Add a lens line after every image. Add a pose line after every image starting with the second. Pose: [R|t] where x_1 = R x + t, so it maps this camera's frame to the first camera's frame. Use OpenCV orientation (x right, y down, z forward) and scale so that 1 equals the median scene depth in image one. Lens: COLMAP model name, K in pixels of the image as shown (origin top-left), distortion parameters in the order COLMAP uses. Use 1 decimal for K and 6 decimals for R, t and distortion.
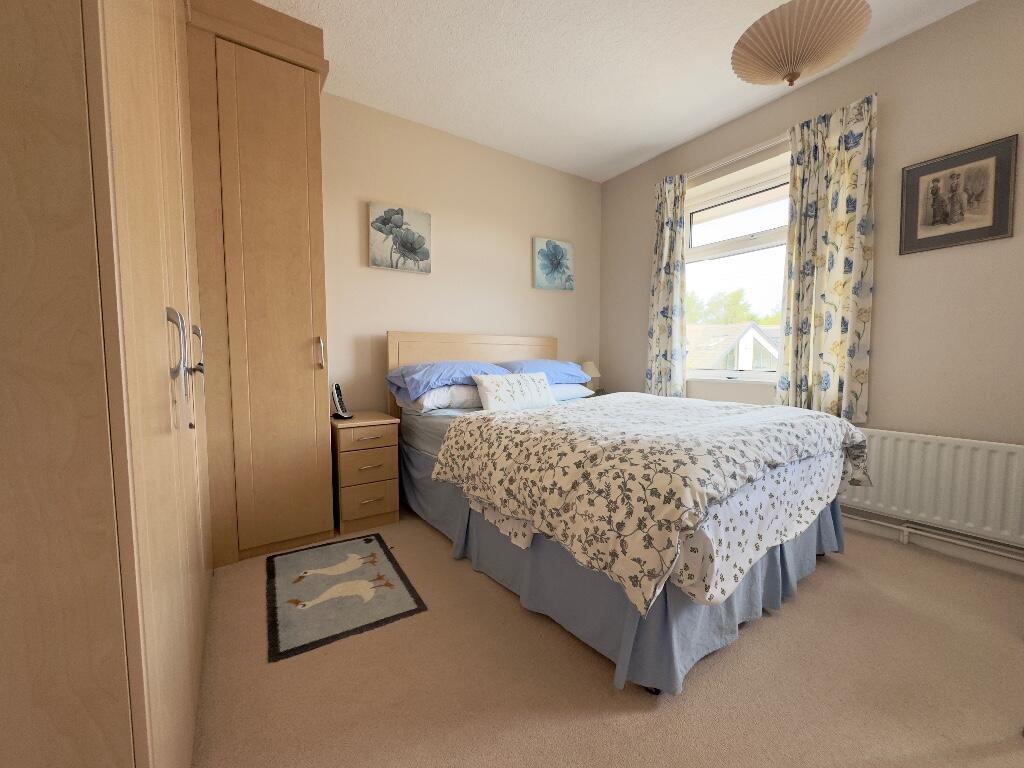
lens RADIAL K [[407.1, 0, 509.9], [0, 407.1, 385.3], [0, 0, 1]] dist [-0.001606, 0.000037]
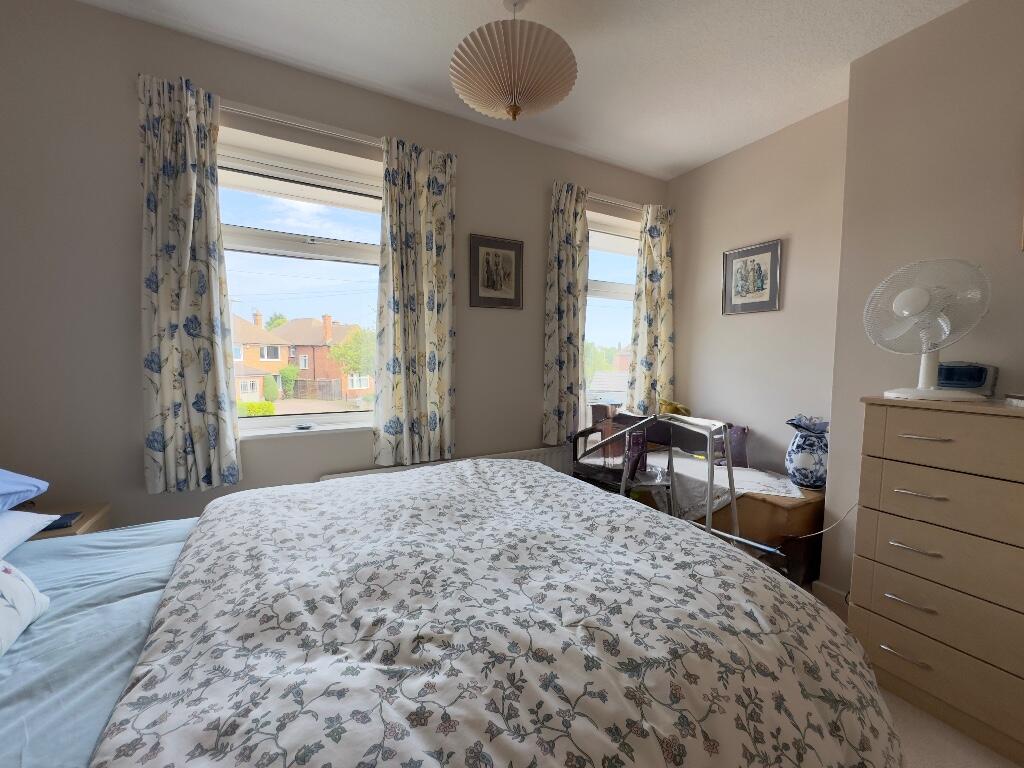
lens RADIAL K [[407.1, 0, 509.9], [0, 407.1, 385.3], [0, 0, 1]] dist [-0.001606, 0.000037]
pose [[0.069548, -0.072523, 0.994939, -0.195553], [0.066857, 0.995450, 0.067886, -0.144876], [-0.995336, 0.061798, 0.074080, 0.706652]]
